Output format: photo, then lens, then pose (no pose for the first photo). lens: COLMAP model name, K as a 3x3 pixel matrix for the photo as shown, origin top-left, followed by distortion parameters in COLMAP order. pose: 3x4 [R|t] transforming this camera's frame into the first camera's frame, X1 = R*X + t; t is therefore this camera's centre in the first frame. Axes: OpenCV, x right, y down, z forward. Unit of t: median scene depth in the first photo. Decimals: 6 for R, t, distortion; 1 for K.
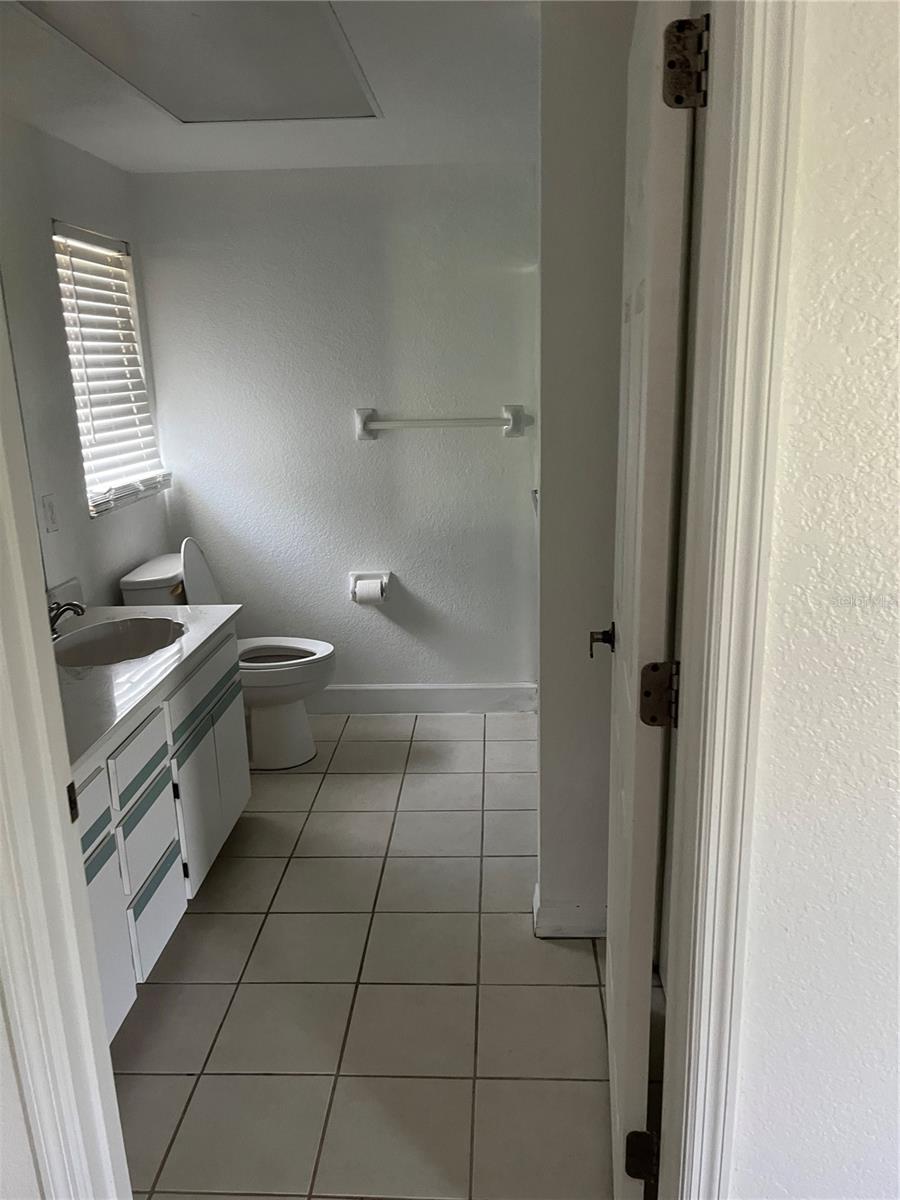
lens RADIAL K [[908.0, 0, 451.7], [0, 908.0, 605.3], [0, 0, 1]] dist [0.010364, -0.003725]
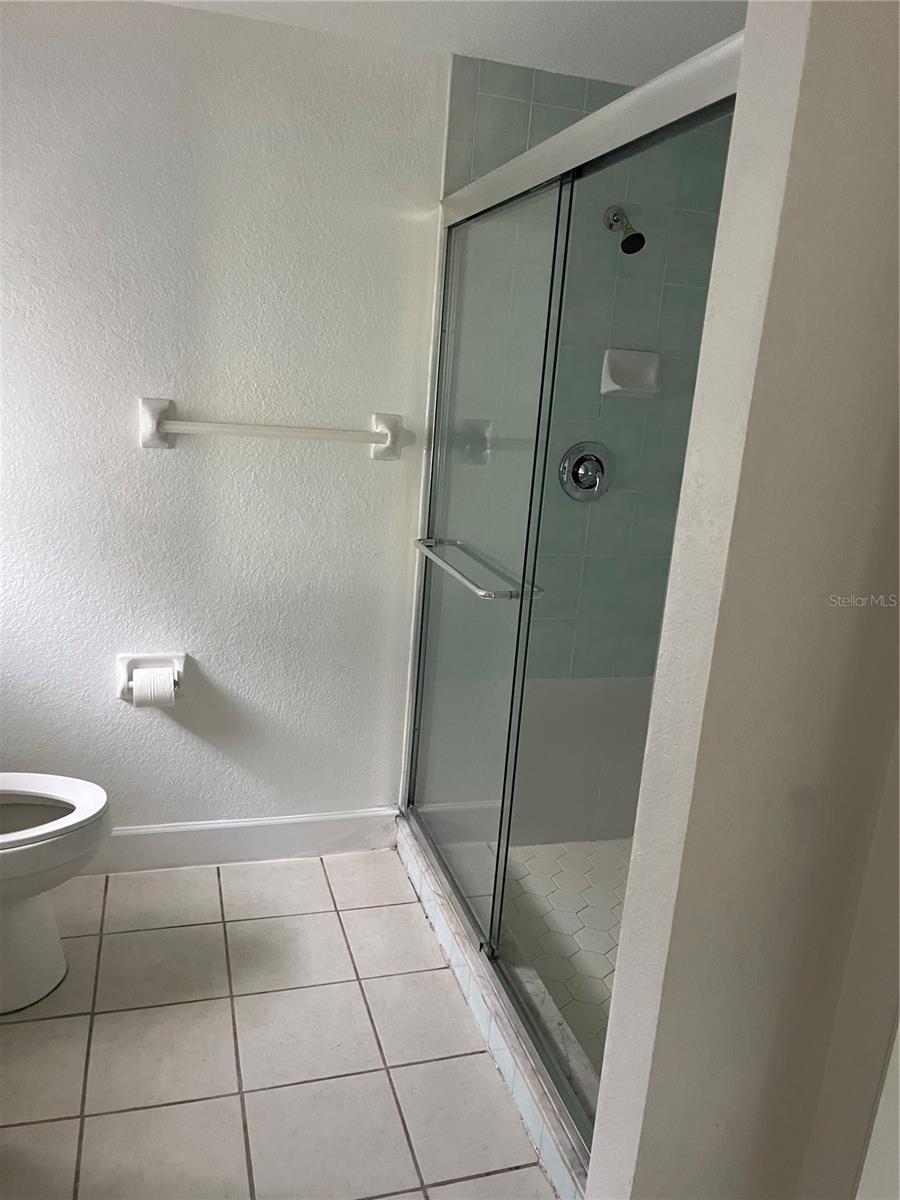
lens RADIAL K [[908.0, 0, 451.5], [0, 908.0, 594.6], [0, 0, 1]] dist [0.010364, -0.003725]
pose [[0.932464, 0.014780, 0.360960, -0.129359], [-0.011434, 0.999870, -0.011402, -0.075957], [-0.361081, 0.006504, 0.932512, 0.340489]]
